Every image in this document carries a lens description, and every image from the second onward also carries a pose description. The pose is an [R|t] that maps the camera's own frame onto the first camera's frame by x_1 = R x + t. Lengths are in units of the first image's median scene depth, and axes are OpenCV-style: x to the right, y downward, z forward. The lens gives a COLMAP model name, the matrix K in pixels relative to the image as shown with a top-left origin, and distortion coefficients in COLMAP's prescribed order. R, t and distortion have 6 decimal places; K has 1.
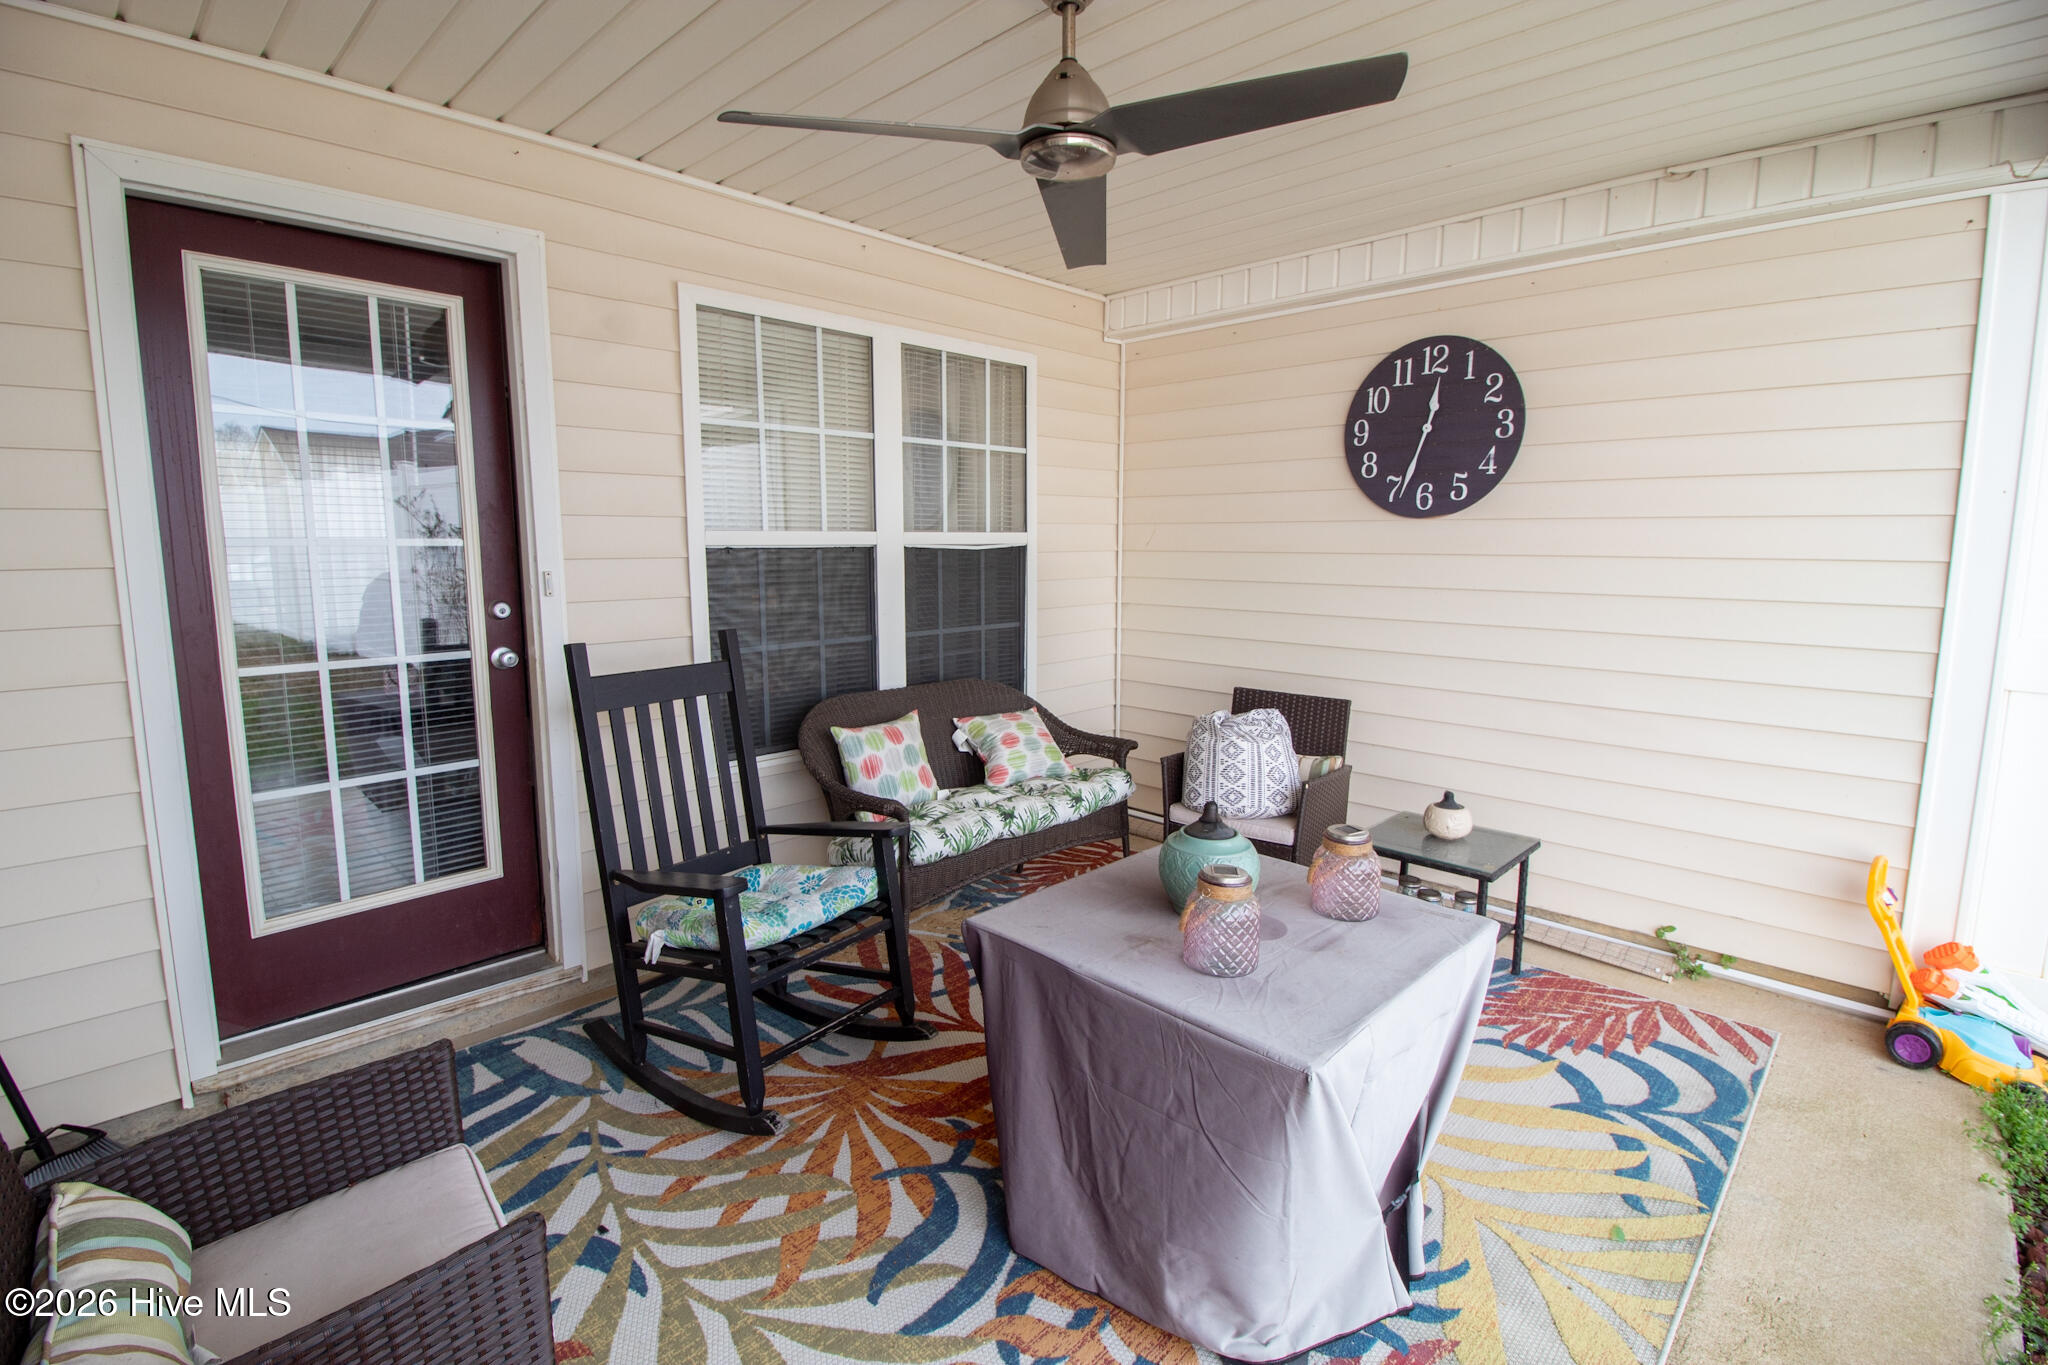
lens RADIAL K [[944.2, 0, 1020.0], [0, 944.2, 664.8], [0, 0, 1]] dist [0.000565, -0.013909]
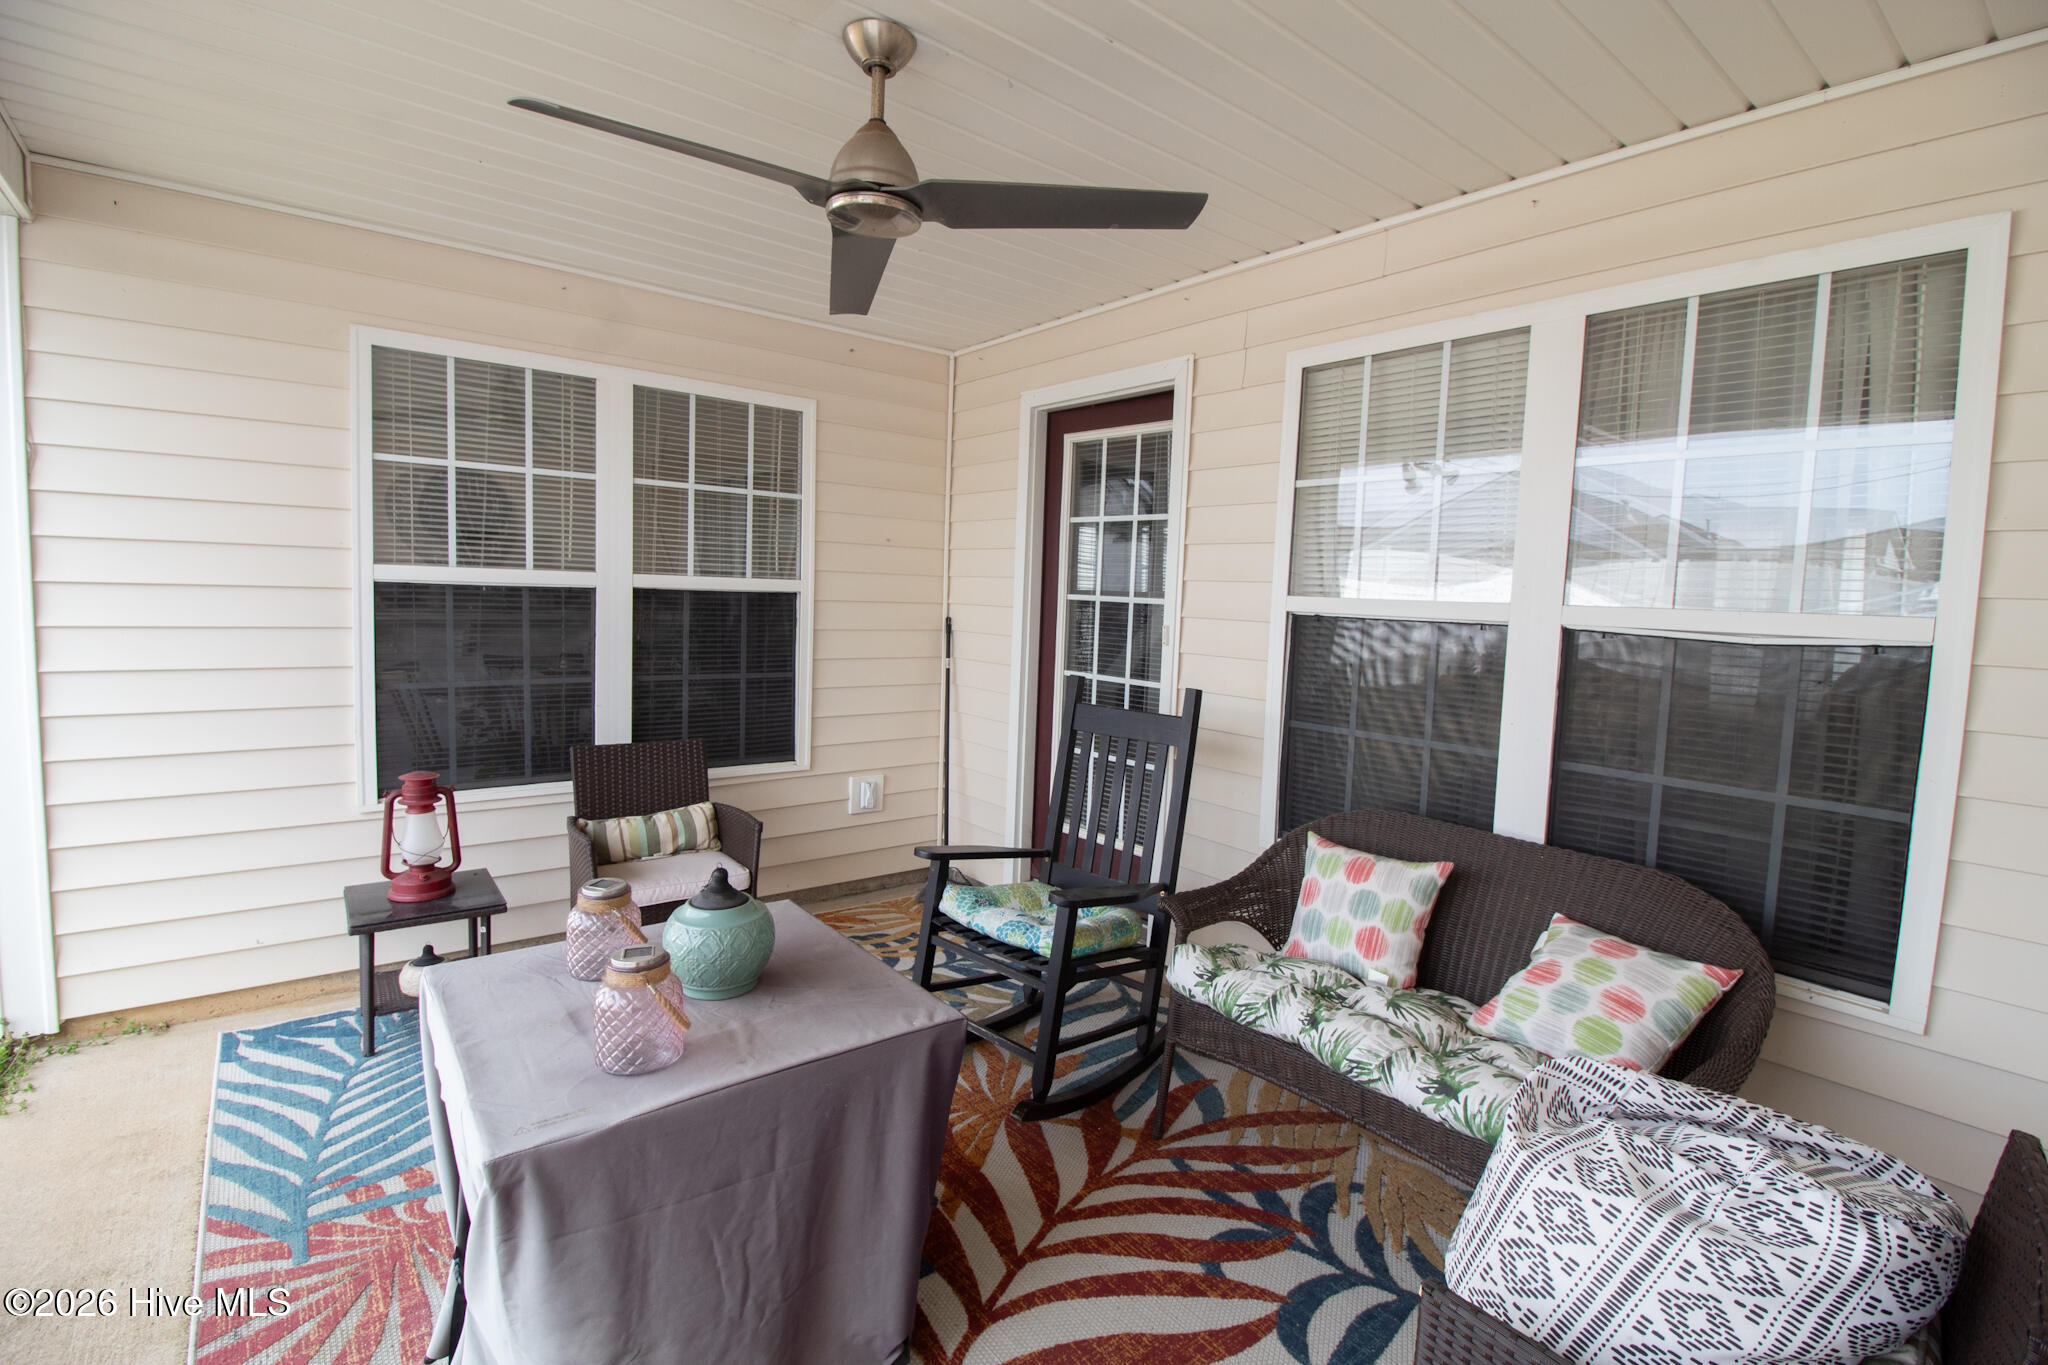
lens RADIAL K [[944.2, 0, 1020.0], [0, 944.2, 664.8], [0, 0, 1]] dist [0.000565, -0.013909]
pose [[-0.127669, 0.072157, -0.989188, 0.895120], [-0.169160, 0.981153, 0.093404, -0.155381], [0.977285, 0.179256, -0.113057, 1.137153]]
